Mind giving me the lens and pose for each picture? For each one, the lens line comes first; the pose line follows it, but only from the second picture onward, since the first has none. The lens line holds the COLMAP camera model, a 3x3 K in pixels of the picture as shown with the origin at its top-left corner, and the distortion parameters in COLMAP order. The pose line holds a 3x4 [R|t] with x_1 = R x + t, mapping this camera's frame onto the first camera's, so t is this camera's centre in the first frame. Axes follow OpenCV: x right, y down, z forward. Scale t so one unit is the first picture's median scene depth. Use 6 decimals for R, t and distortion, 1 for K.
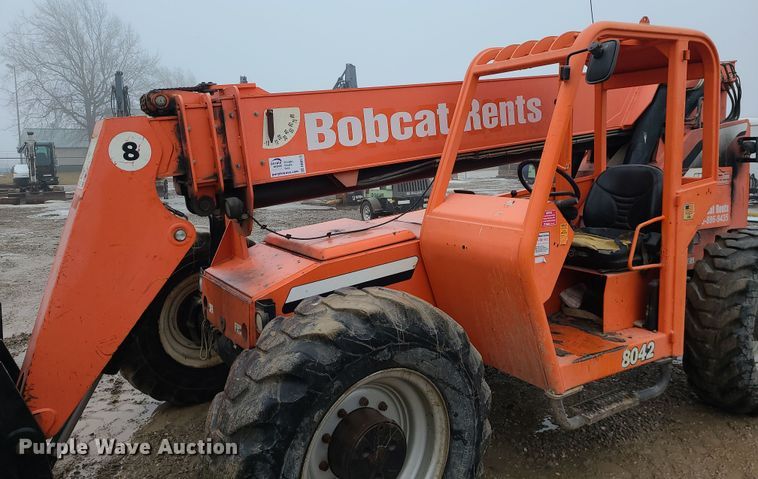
lens RADIAL K [[610.8, 0, 360.5], [0, 610.8, 174.0], [0, 0, 1]] dist [0.077102, -0.108968]
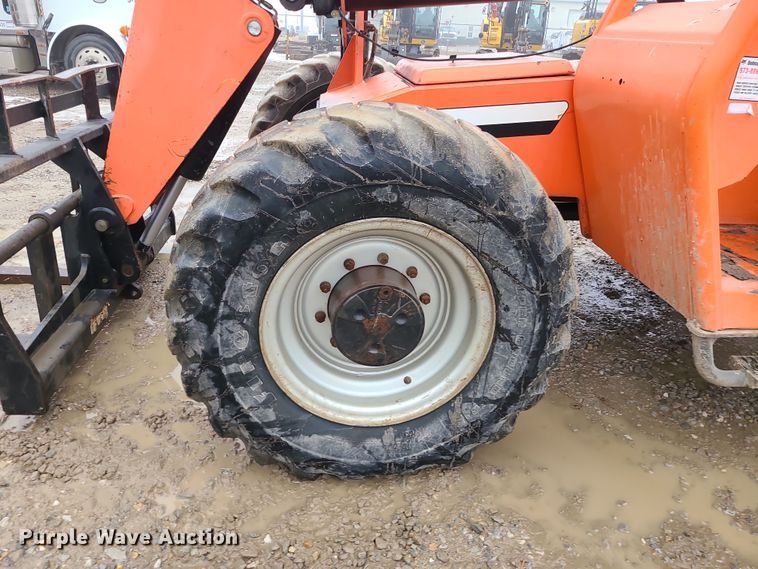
lens RADIAL K [[595.4, 0, 337.3], [0, 595.4, 276.9], [0, 0, 1]] dist [0.043262, -0.004156]
pose [[0.867046, 0.250702, -0.430558, 0.216873], [-0.090770, 0.929200, 0.358257, 0.102759], [0.489891, -0.271543, 0.828415, 0.276384]]
